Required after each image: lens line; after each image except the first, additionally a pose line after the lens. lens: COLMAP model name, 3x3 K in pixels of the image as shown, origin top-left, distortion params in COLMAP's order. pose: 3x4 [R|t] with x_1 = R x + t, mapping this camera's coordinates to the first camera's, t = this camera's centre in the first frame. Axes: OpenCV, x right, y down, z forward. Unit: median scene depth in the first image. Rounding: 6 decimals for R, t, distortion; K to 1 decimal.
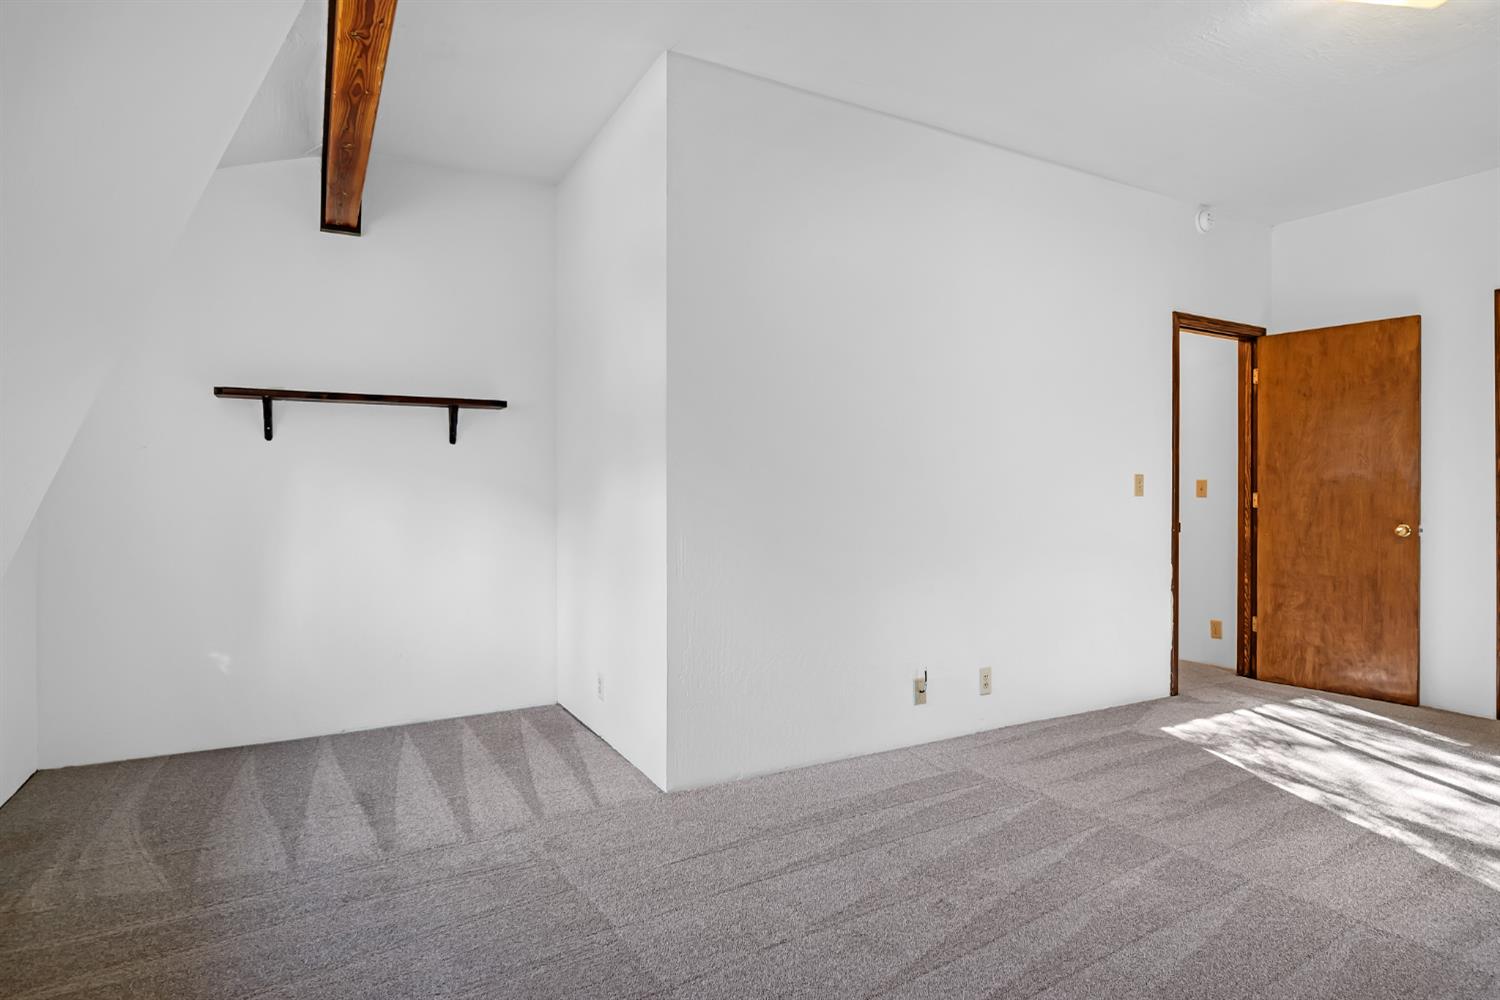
lens RADIAL K [[802.5, 0, 750.0], [0, 802.5, 500.0], [0, 0, 1]] dist [-0.002362, -0.000694]
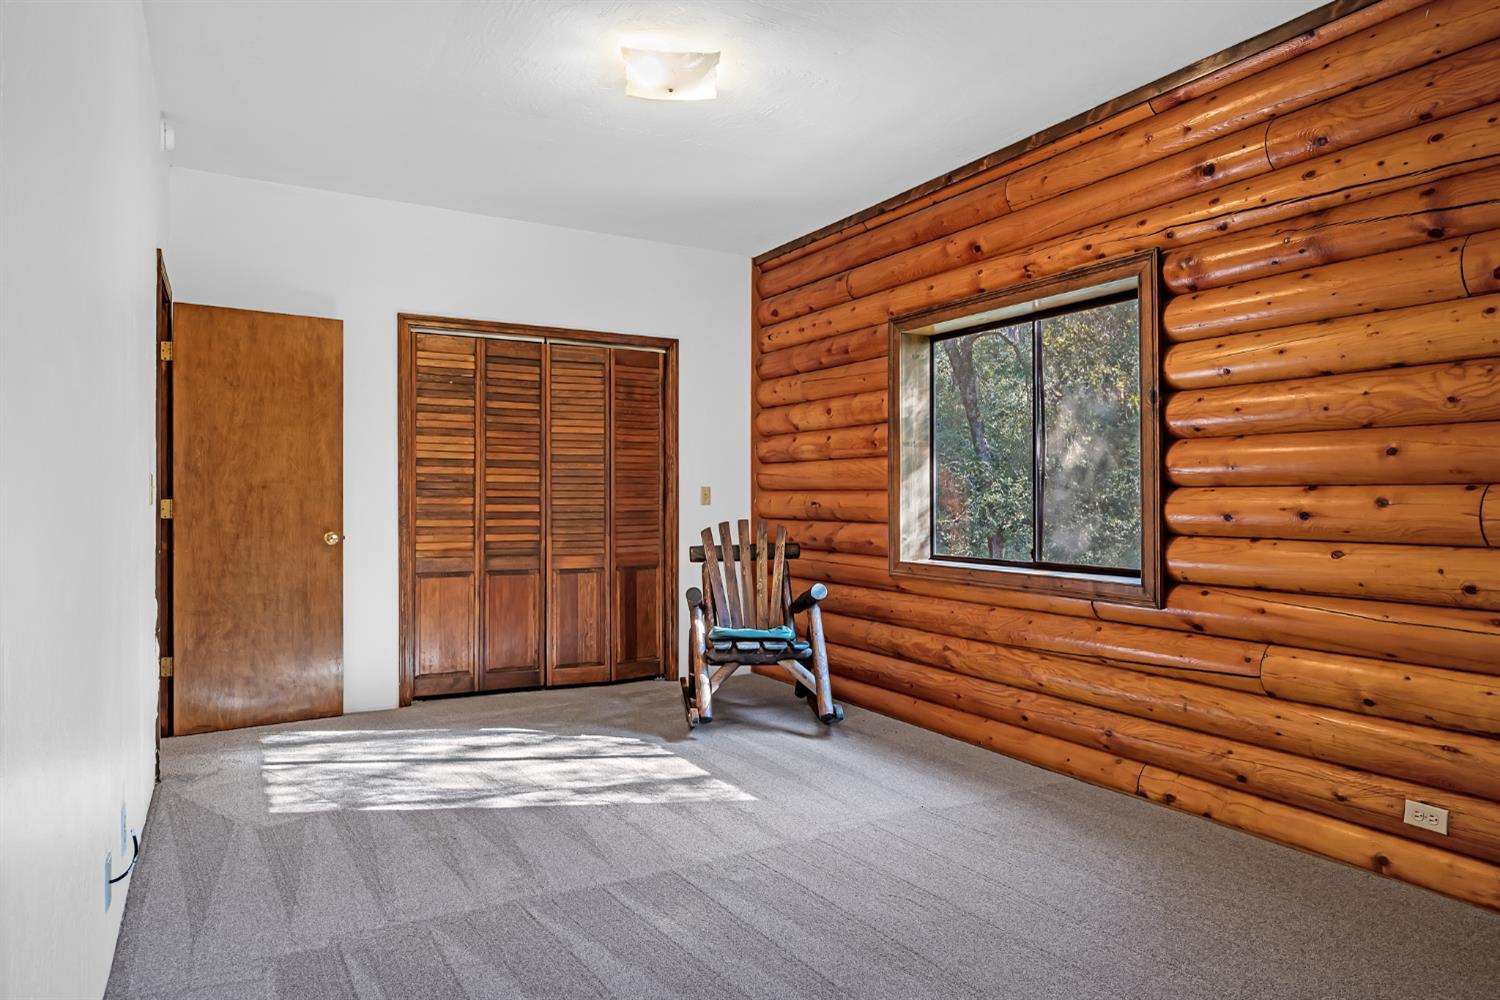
lens RADIAL K [[946.5, 0, 750.0], [0, 946.5, 500.0], [0, 0, 1]] dist [-0.004627, -0.001171]
pose [[-0.001153, -0.000139, 0.999999, -0.316692], [0.008323, 0.999965, 0.000149, -0.004157], [-0.999965, 0.008323, -0.001152, 0.465242]]
